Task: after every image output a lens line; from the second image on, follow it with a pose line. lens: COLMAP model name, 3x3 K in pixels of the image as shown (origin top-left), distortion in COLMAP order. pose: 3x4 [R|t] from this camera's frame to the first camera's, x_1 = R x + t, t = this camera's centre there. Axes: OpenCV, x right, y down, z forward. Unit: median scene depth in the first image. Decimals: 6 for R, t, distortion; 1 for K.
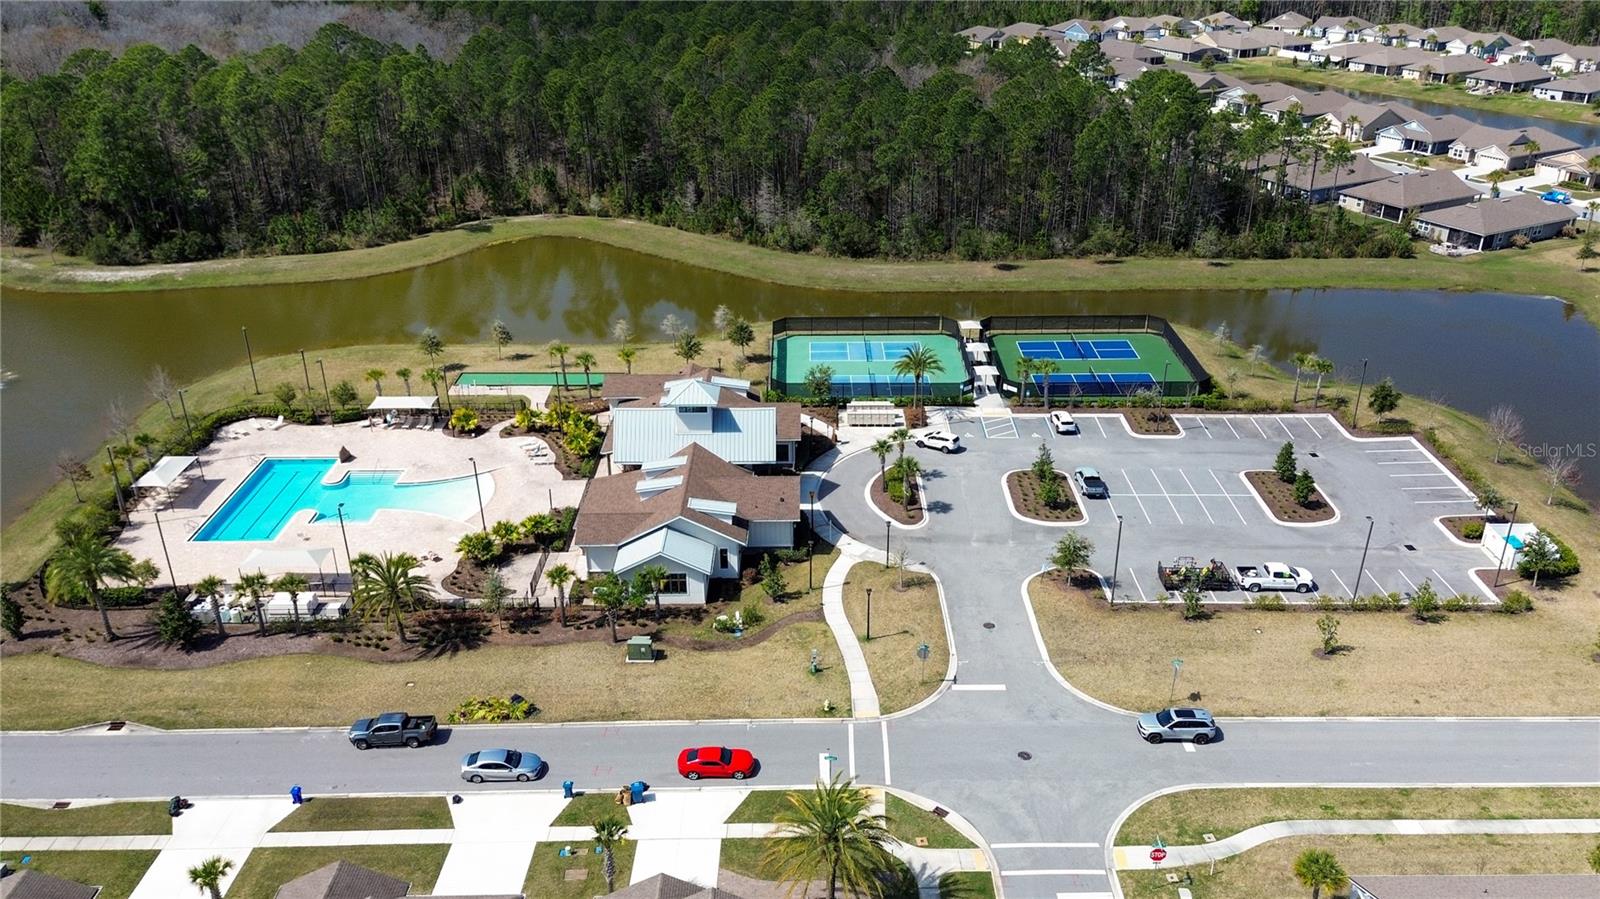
lens RADIAL K [[1240.5, 0, 832.7], [0, 1240.5, 450.8], [0, 0, 1]] dist [0.095184, -0.113011]
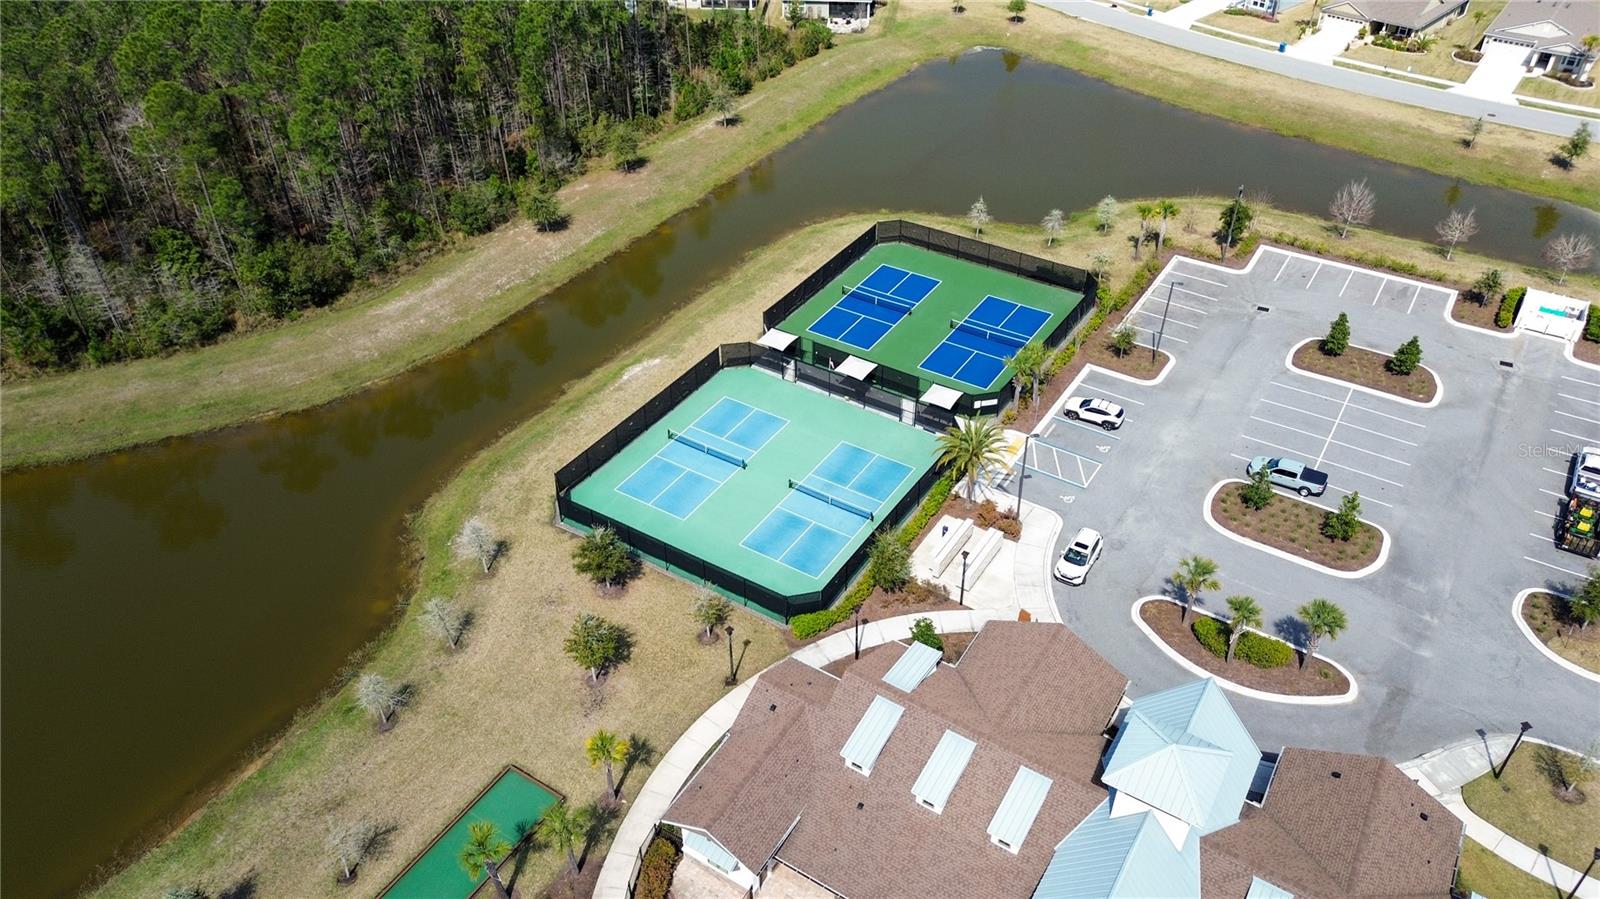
lens RADIAL K [[1125.0, 0, 800.0], [0, 1125.0, 449.5], [0, 0, 1]] dist [0.076653, -0.092902]
pose [[0.551262, -0.516084, 0.655566, -0.358431], [0.358274, 0.856031, 0.372626, -0.315407], [-0.753492, 0.029458, 0.656797, 0.698116]]
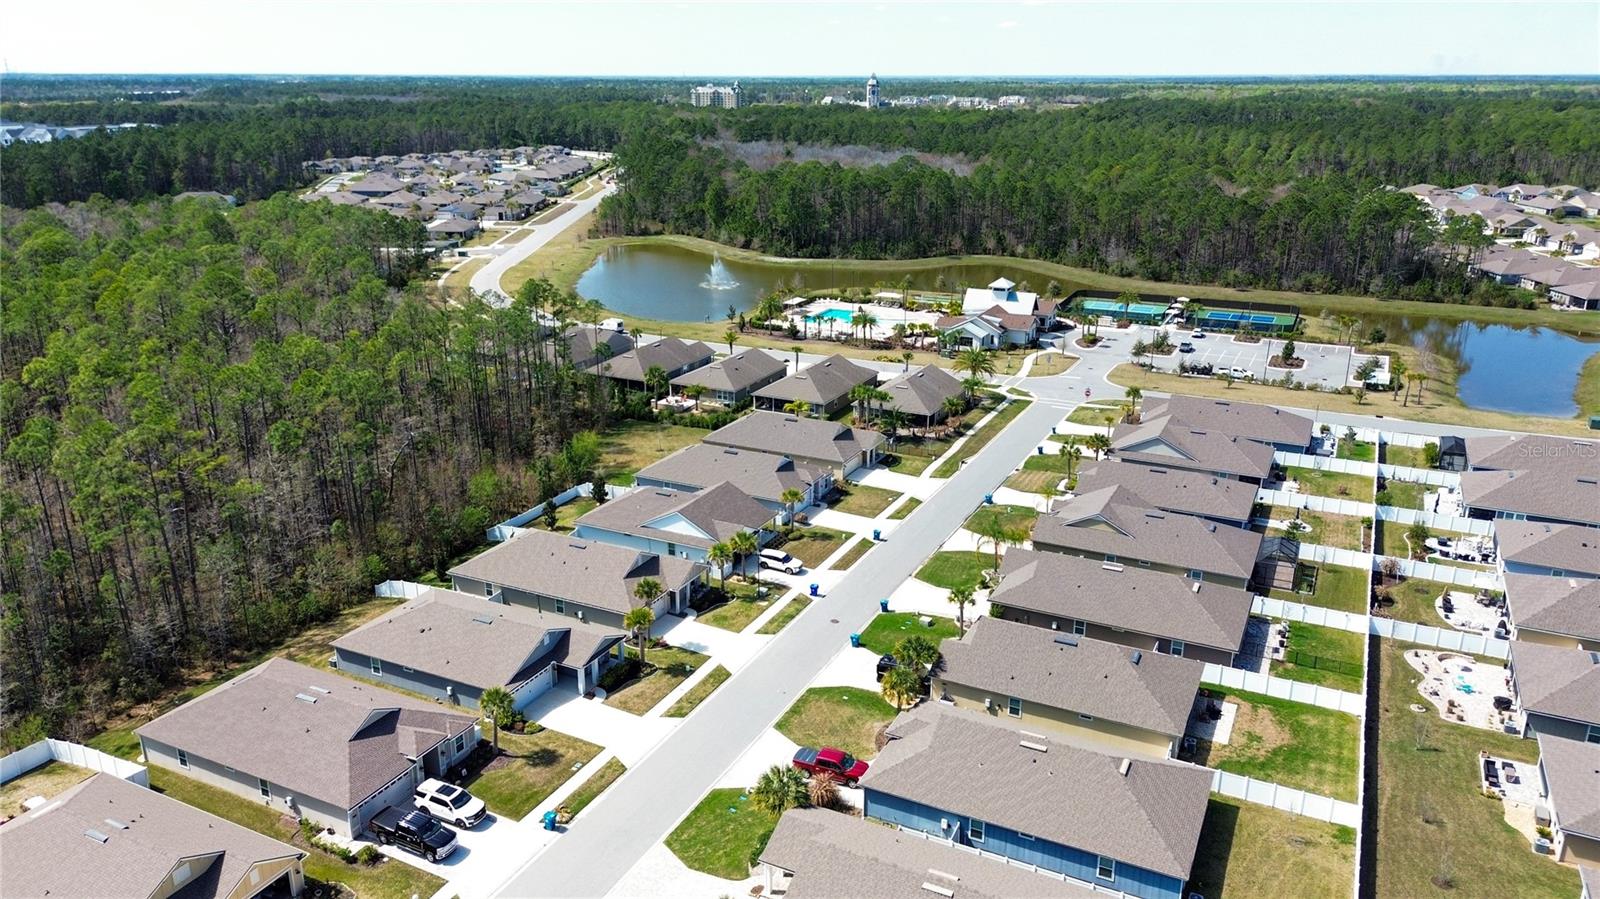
lens RADIAL K [[1125.0, 0, 800.0], [0, 1125.0, 449.5], [0, 0, 1]] dist [0.076653, -0.092902]
pose [[0.886267, 0.143278, -0.440458, 0.441380], [-0.194387, 0.978210, -0.072930, 0.406053], [0.420411, 0.150255, 0.894806, -0.823286]]
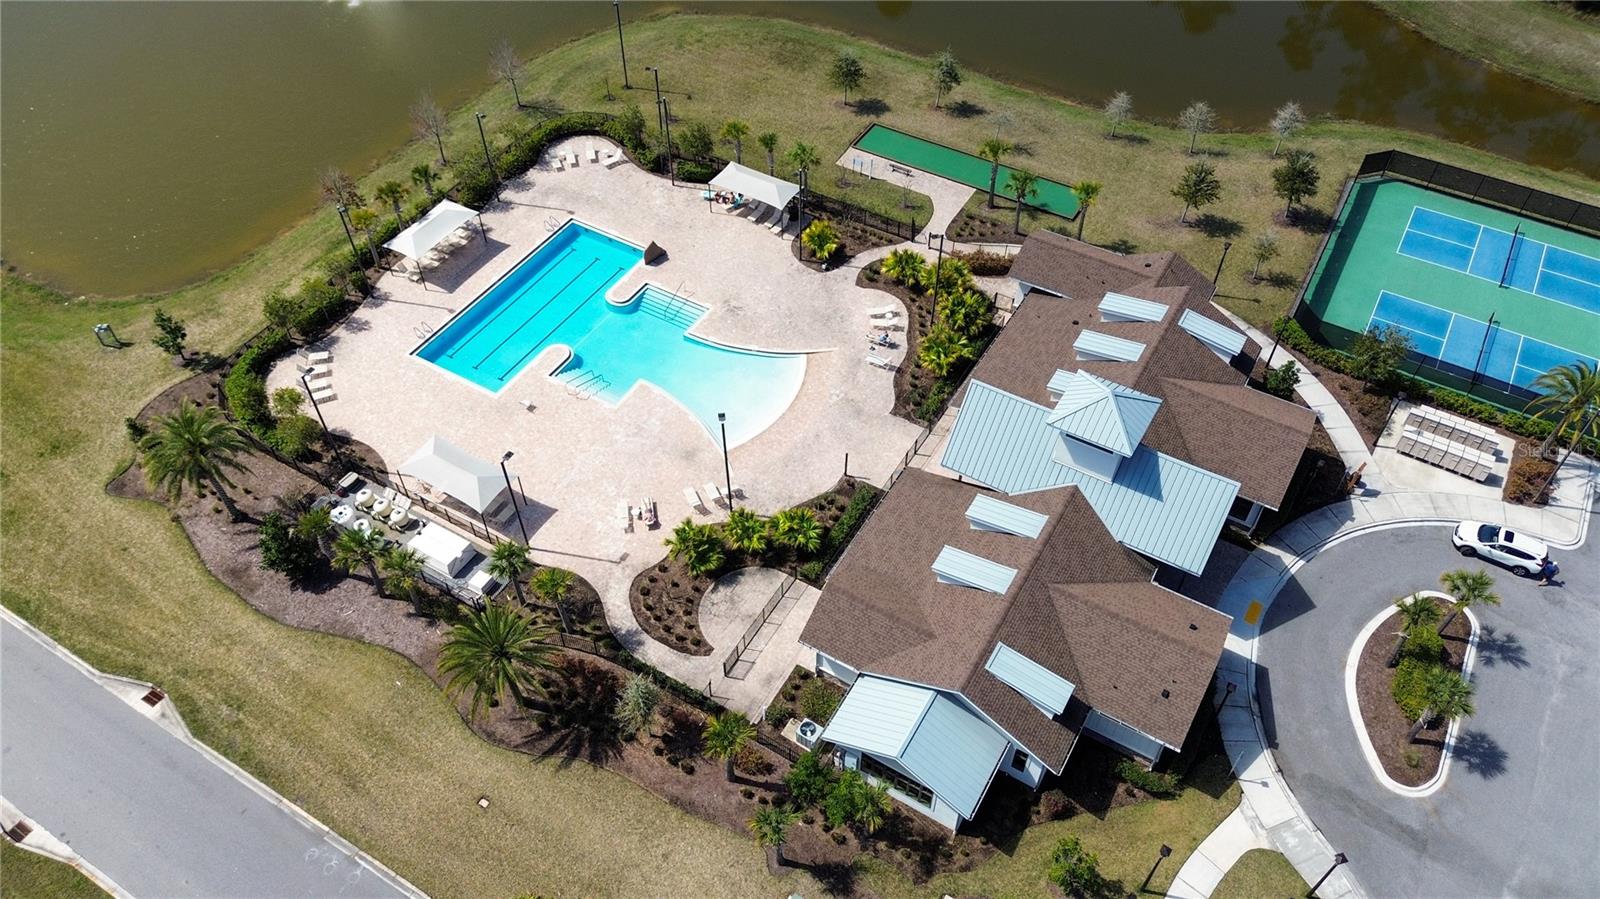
lens RADIAL K [[1143.6, 0, 810.3], [0, 1143.6, 443.6], [0, 0, 1]] dist [0.081838, -0.093710]
pose [[0.852166, 0.388309, -0.350755, -0.031078], [-0.219051, 0.873476, 0.434807, -0.197439], [0.475216, -0.293694, 0.829406, 0.427957]]
